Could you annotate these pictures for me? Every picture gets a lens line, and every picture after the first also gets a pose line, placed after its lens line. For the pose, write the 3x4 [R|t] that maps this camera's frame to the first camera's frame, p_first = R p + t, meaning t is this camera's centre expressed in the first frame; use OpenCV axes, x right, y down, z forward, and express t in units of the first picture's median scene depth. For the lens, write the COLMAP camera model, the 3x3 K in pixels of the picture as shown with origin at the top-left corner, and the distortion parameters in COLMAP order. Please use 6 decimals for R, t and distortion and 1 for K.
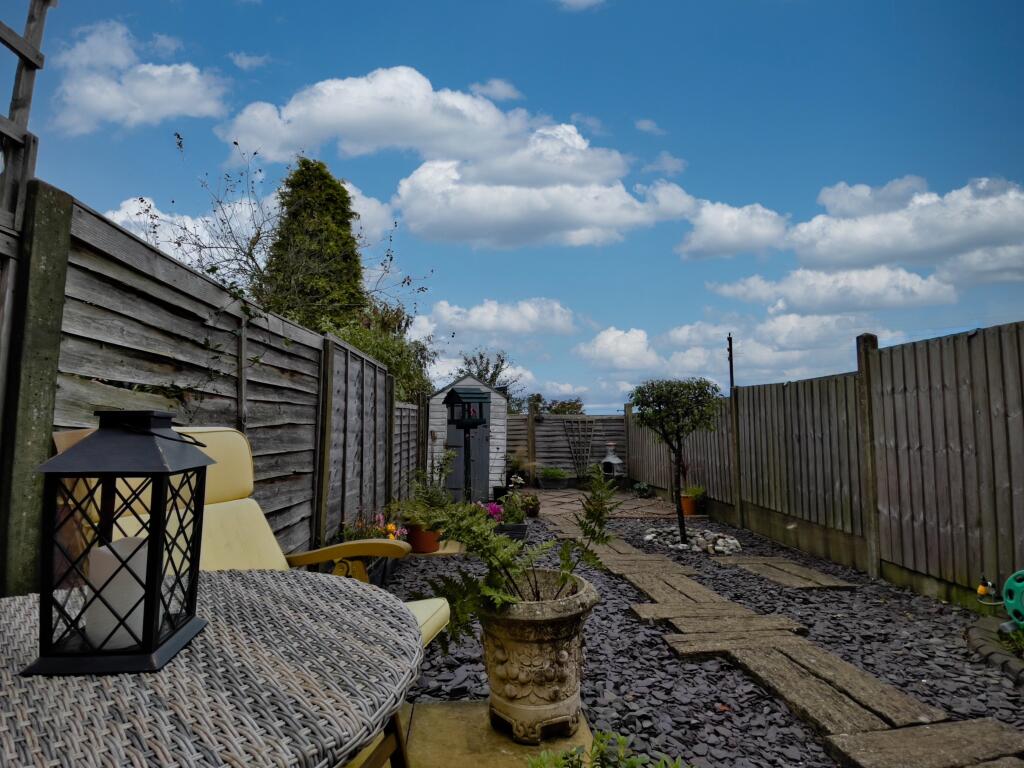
lens RADIAL K [[490.6, 0, 507.8], [0, 490.6, 386.1], [0, 0, 1]] dist [0.079142, -0.069041]
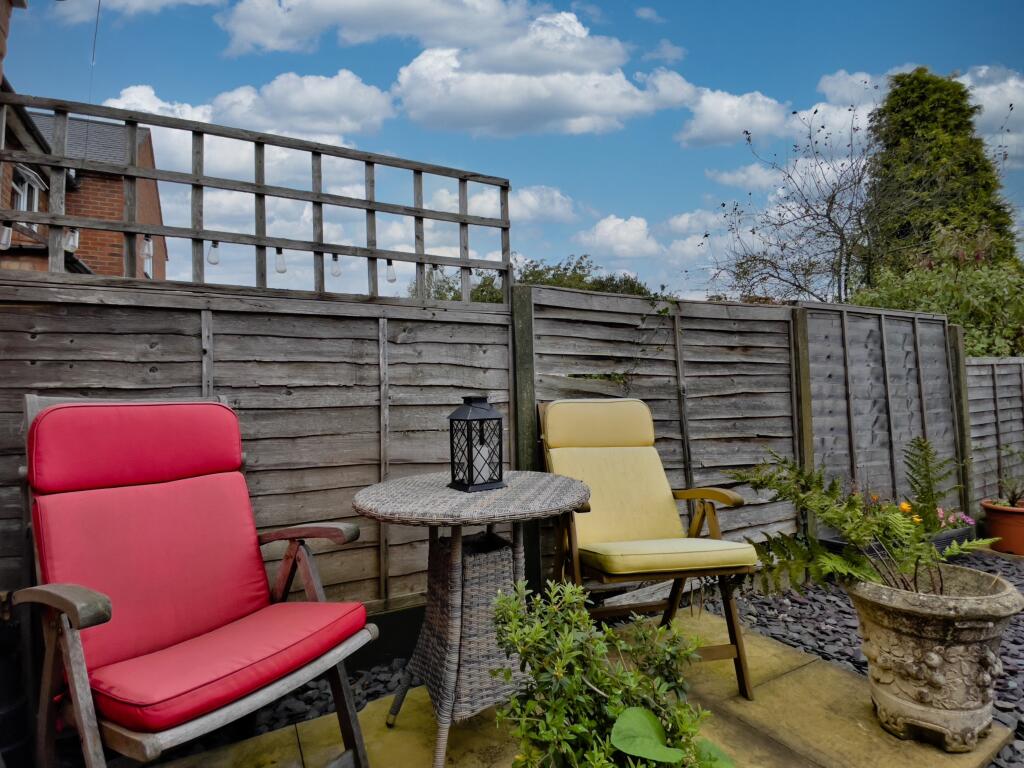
lens RADIAL K [[497.1, 0, 497.2], [0, 497.1, 381.6], [0, 0, 1]] dist [0.044690, -0.043434]
pose [[0.392976, -0.049360, -0.918223, 0.172198], [0.101401, 0.994795, -0.010079, 0.001521], [0.913941, -0.089148, 0.395935, 0.009123]]
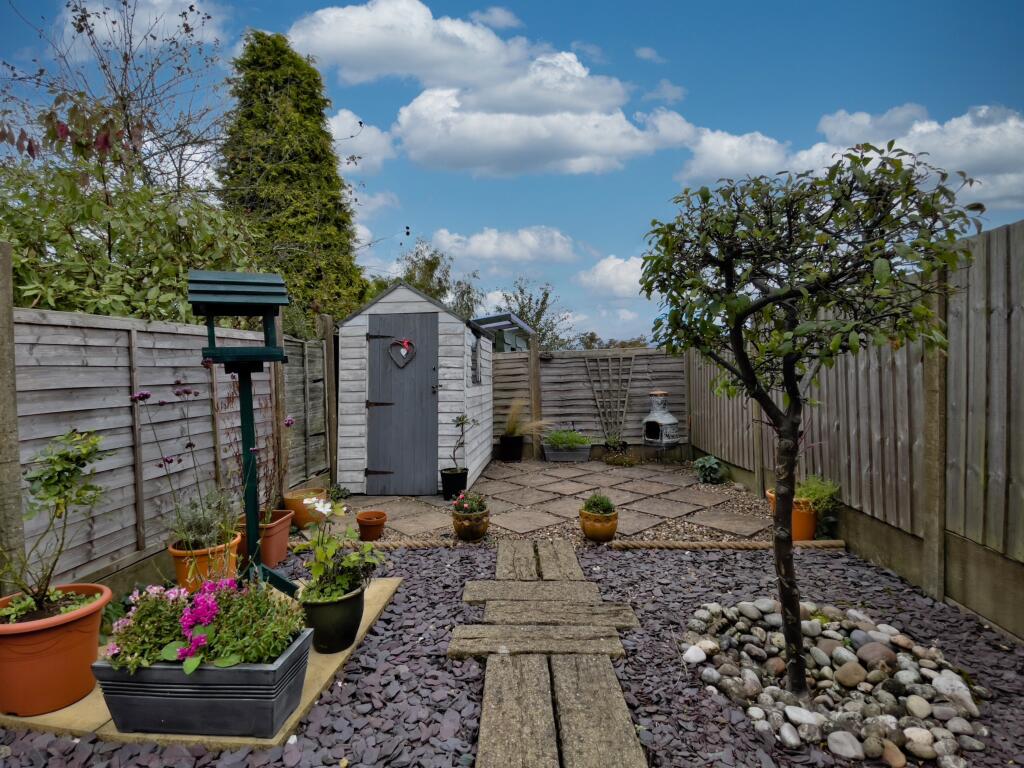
lens RADIAL K [[490.6, 0, 507.8], [0, 490.6, 386.1], [0, 0, 1]] dist [0.079142, -0.069041]
pose [[0.988219, -0.023127, -0.151286, 0.184763], [0.039138, 0.993836, 0.103727, 0.058736], [0.147955, -0.108426, 0.983033, 0.568540]]
